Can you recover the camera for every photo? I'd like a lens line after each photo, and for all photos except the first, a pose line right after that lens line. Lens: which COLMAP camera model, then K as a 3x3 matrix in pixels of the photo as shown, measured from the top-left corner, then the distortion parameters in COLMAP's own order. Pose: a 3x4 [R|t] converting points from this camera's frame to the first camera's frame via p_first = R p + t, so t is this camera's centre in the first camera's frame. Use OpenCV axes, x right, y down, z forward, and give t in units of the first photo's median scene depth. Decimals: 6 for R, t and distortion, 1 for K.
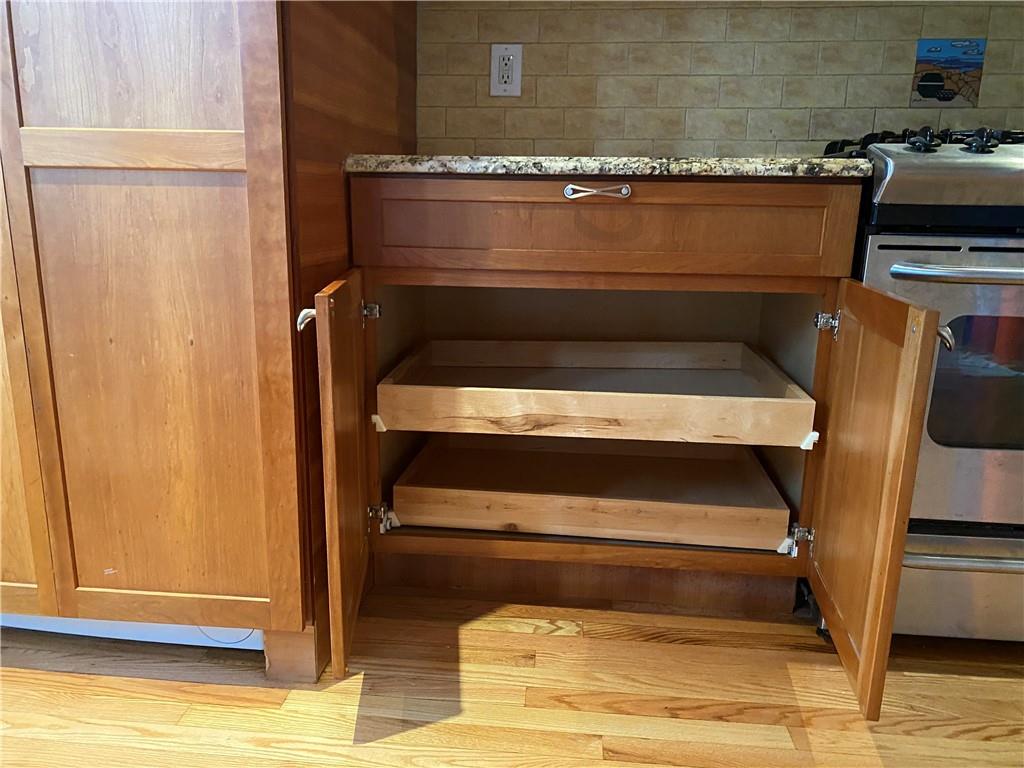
lens RADIAL K [[779.9, 0, 504.8], [0, 779.9, 394.2], [0, 0, 1]] dist [0.042822, -0.050100]
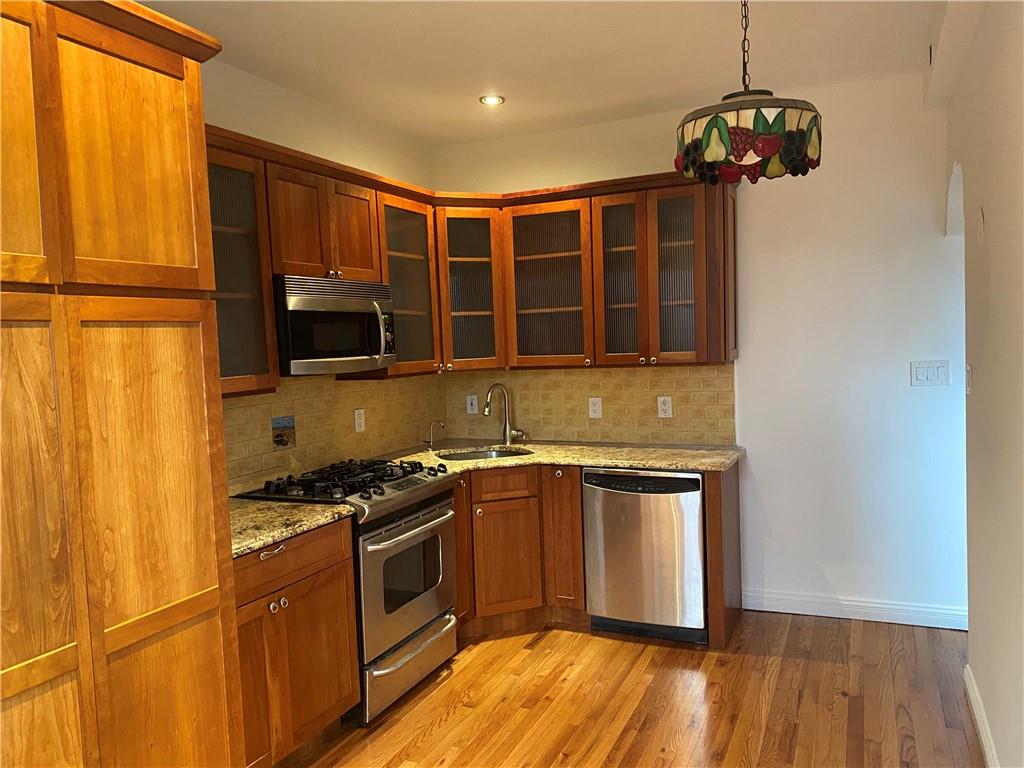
lens RADIAL K [[779.9, 0, 514.4], [0, 779.9, 386.5], [0, 0, 1]] dist [0.042822, -0.050100]
pose [[0.327661, -0.089300, 0.940566, -1.087489], [0.269515, 0.962993, -0.002460, -0.360869], [-0.905538, 0.254303, 0.339603, -0.219633]]
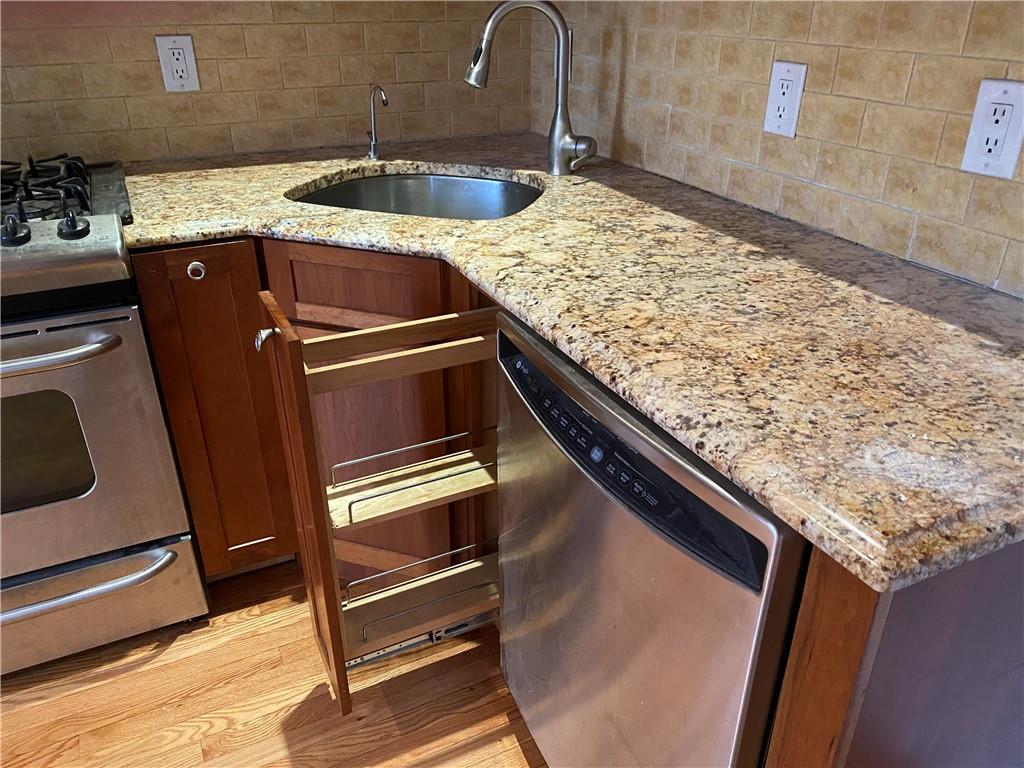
lens RADIAL K [[779.9, 0, 509.3], [0, 779.9, 381.9], [0, 0, 1]] dist [0.042822, -0.050100]
pose [[0.862901, -0.249908, 0.439258, 0.695061], [0.142133, 0.954102, 0.263605, -0.209124], [-0.484974, -0.165032, 0.858816, -0.165146]]
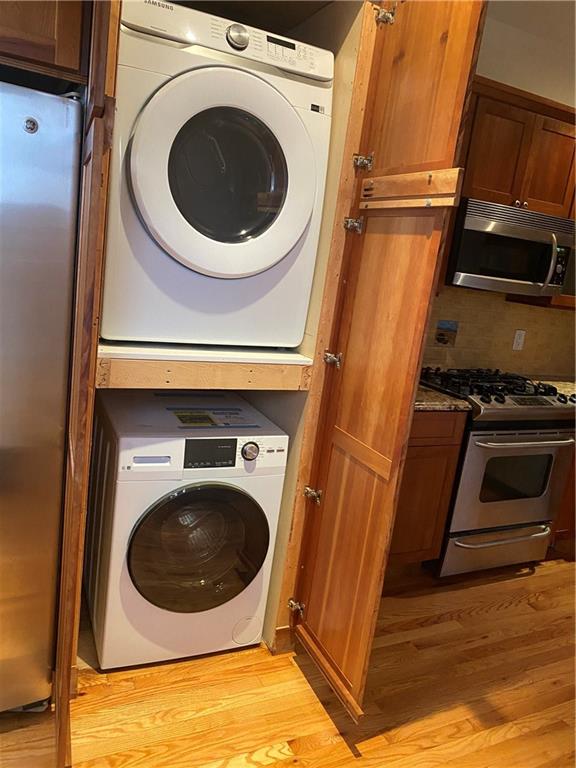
lens RADIAL K [[584.9, 0, 284.1], [0, 584.9, 378.9], [0, 0, 1]] dist [0.042822, -0.050100]
pose [[0.845892, -0.021088, 0.532937, -0.830147], [0.014648, 0.999760, 0.016310, -0.306224], [-0.533153, -0.005990, 0.845998, -0.265466]]
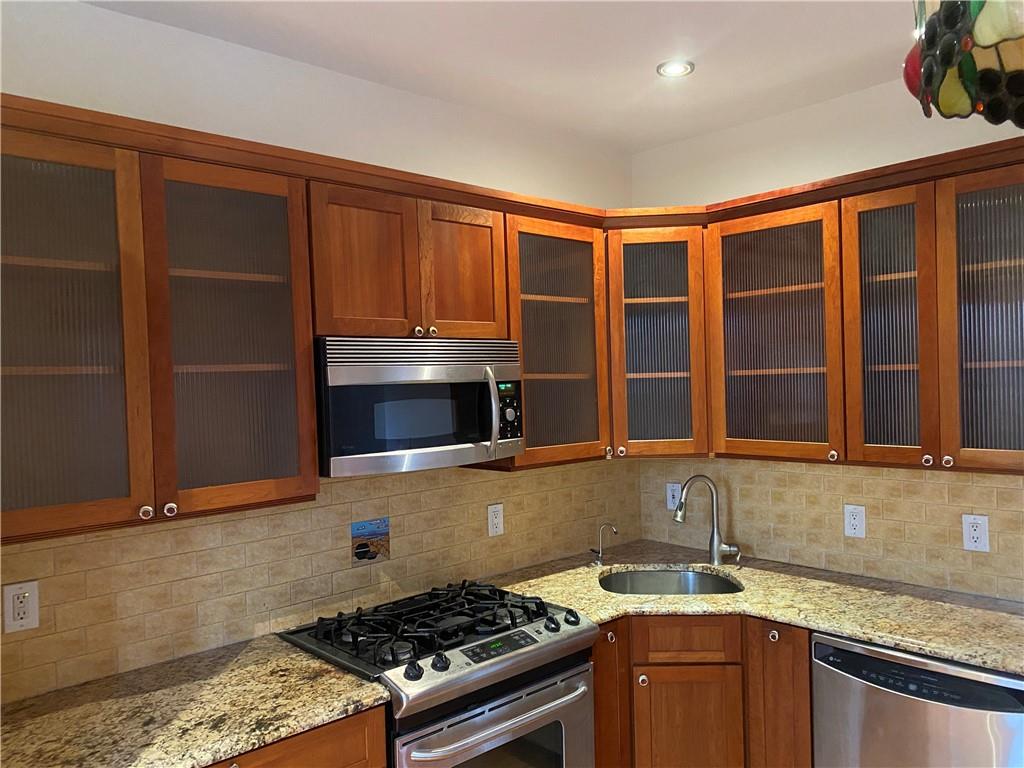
lens RADIAL K [[779.9, 0, 505.6], [0, 779.9, 384.1], [0, 0, 1]] dist [0.042822, -0.050100]
pose [[0.671373, -0.040394, 0.740018, -0.341753], [0.217991, 0.965106, -0.145090, -0.427020], [-0.708335, 0.258726, 0.656751, -0.219066]]
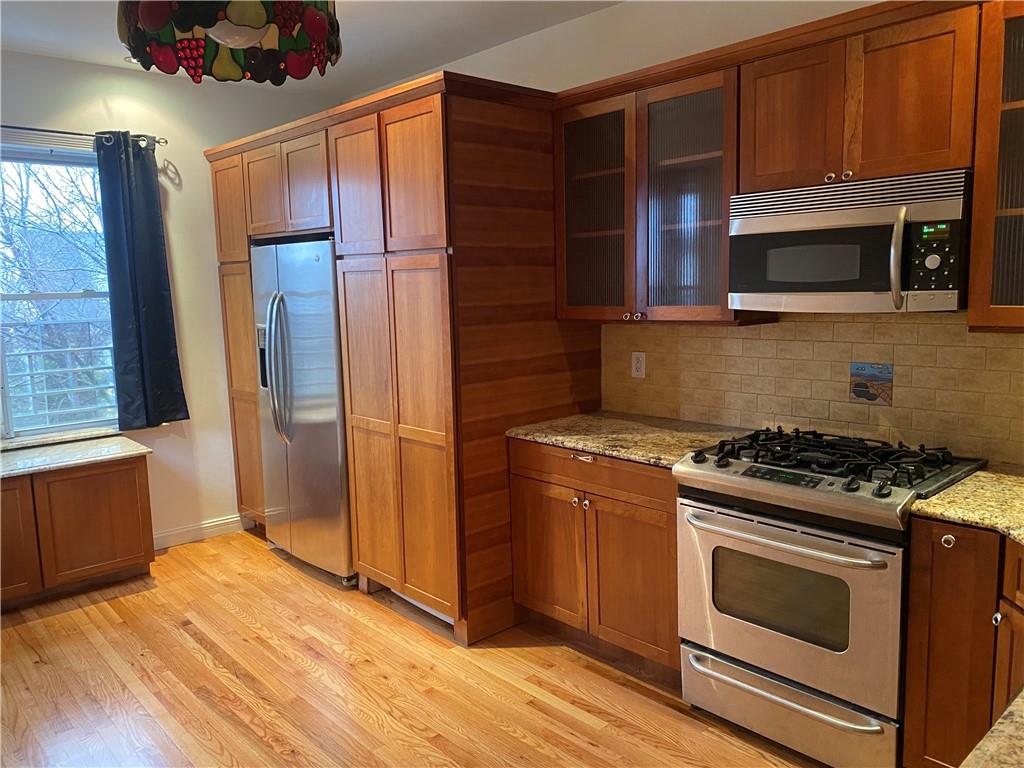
lens RADIAL K [[779.9, 0, 501.6], [0, 779.9, 379.4], [0, 0, 1]] dist [0.042822, -0.050100]
pose [[0.734608, 0.048609, -0.676748, 1.075191], [-0.121471, 0.990738, -0.060694, -0.236330], [0.667529, 0.126792, 0.733709, -0.610687]]
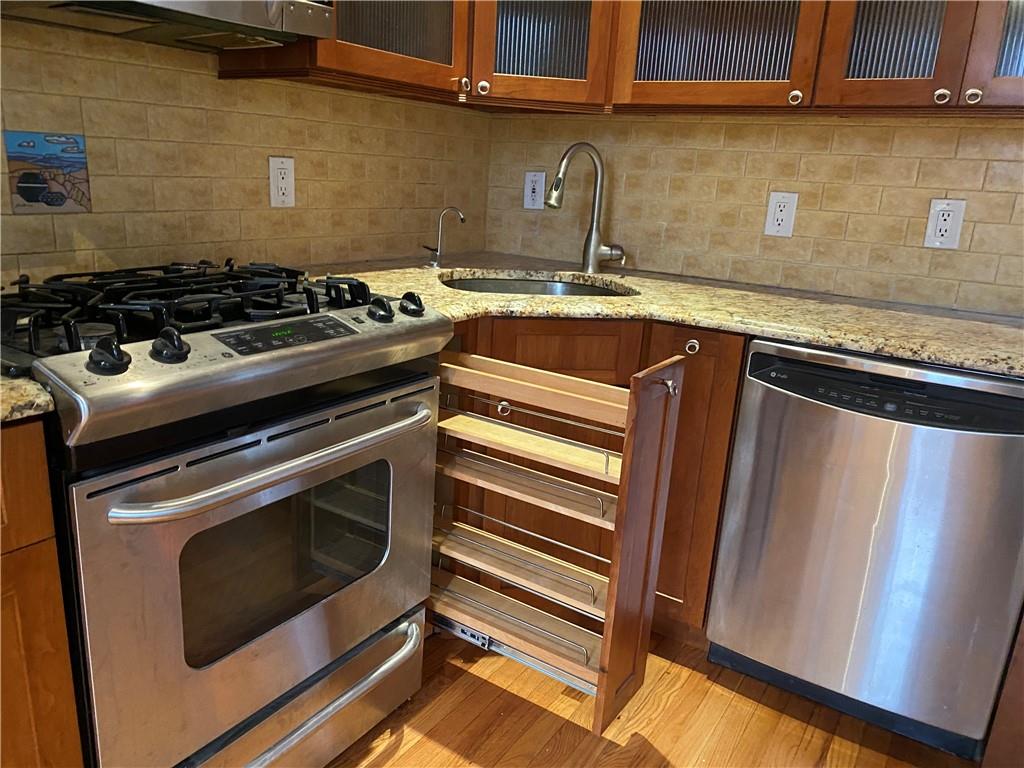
lens RADIAL K [[779.9, 0, 494.0], [0, 779.9, 393.9], [0, 0, 1]] dist [0.042822, -0.050100]
pose [[0.477166, -0.238077, 0.845950, 0.032760], [0.168485, 0.969532, 0.177822, -0.253358], [-0.862511, 0.057680, 0.502740, 0.198495]]
